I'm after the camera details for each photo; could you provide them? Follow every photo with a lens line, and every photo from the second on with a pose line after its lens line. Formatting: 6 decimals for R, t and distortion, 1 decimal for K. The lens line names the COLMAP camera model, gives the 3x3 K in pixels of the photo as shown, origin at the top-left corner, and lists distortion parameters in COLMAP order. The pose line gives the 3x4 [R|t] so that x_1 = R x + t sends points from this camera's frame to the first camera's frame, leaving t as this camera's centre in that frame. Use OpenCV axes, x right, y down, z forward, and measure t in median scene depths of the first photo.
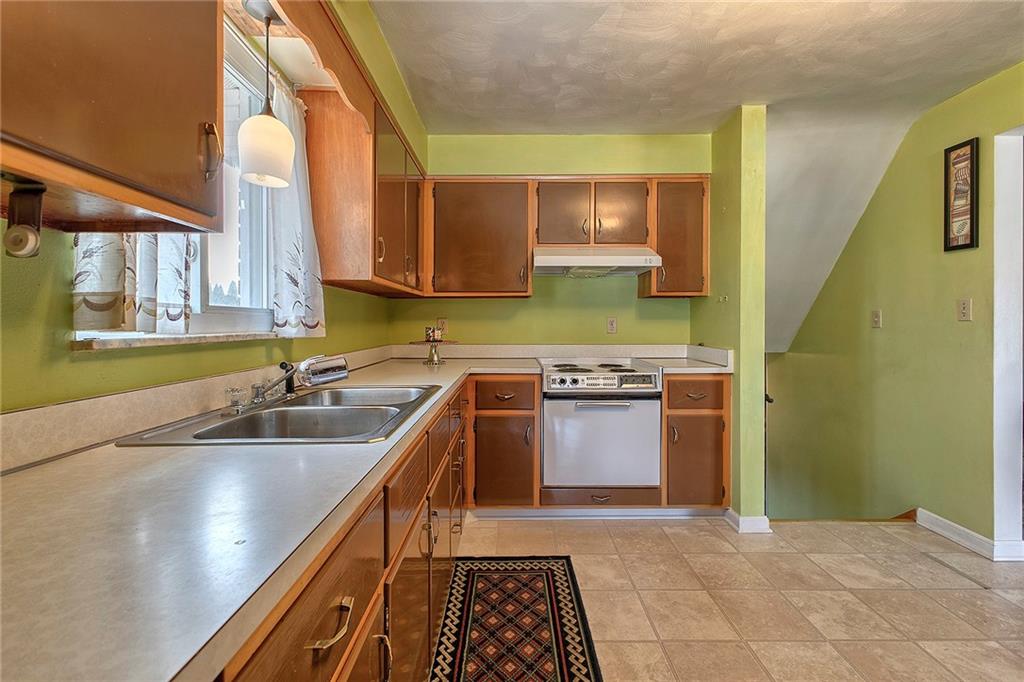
lens RADIAL K [[442.5, 0, 526.9], [0, 442.5, 332.4], [0, 0, 1]] dist [0.008260, -0.000573]
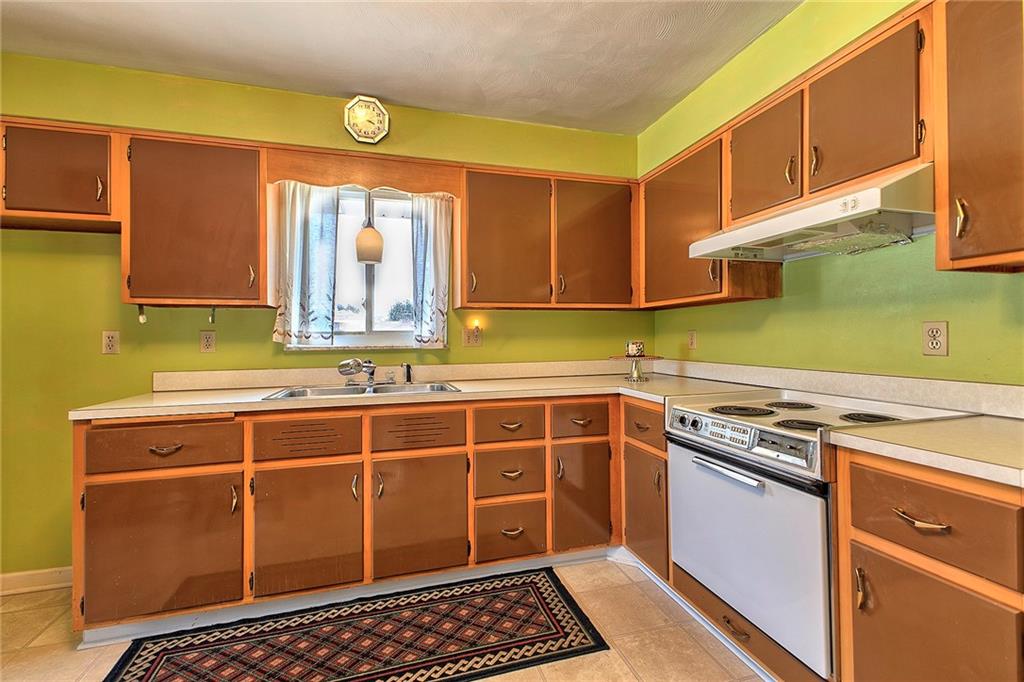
lens RADIAL K [[442.5, 0, 508.6], [0, 442.5, 337.6], [0, 0, 1]] dist [0.008260, -0.000573]
pose [[0.256596, -0.000848, -0.966518, 0.825119], [-0.008801, 0.999956, -0.003214, -0.018215], [0.966479, 0.009331, 0.256577, 0.674042]]
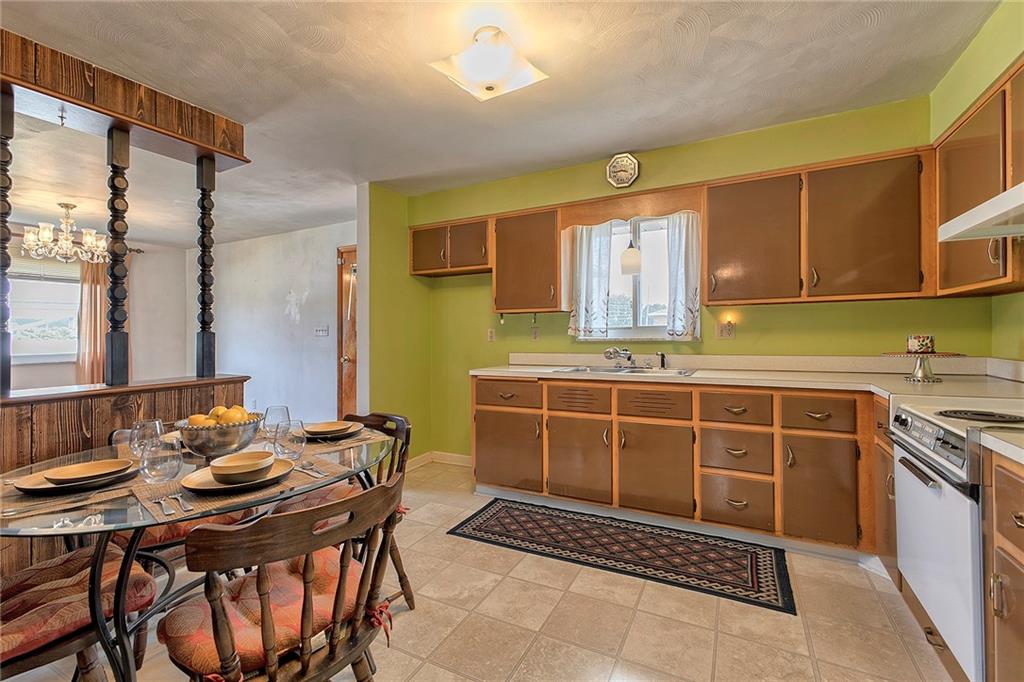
lens RADIAL K [[442.5, 0, 510.2], [0, 442.5, 329.9], [0, 0, 1]] dist [0.008260, -0.000573]
pose [[-0.475989, 0.001675, -0.879450, 1.141590], [-0.003049, 0.999989, 0.003555, -0.029285], [0.879446, 0.004374, -0.475978, 0.977116]]
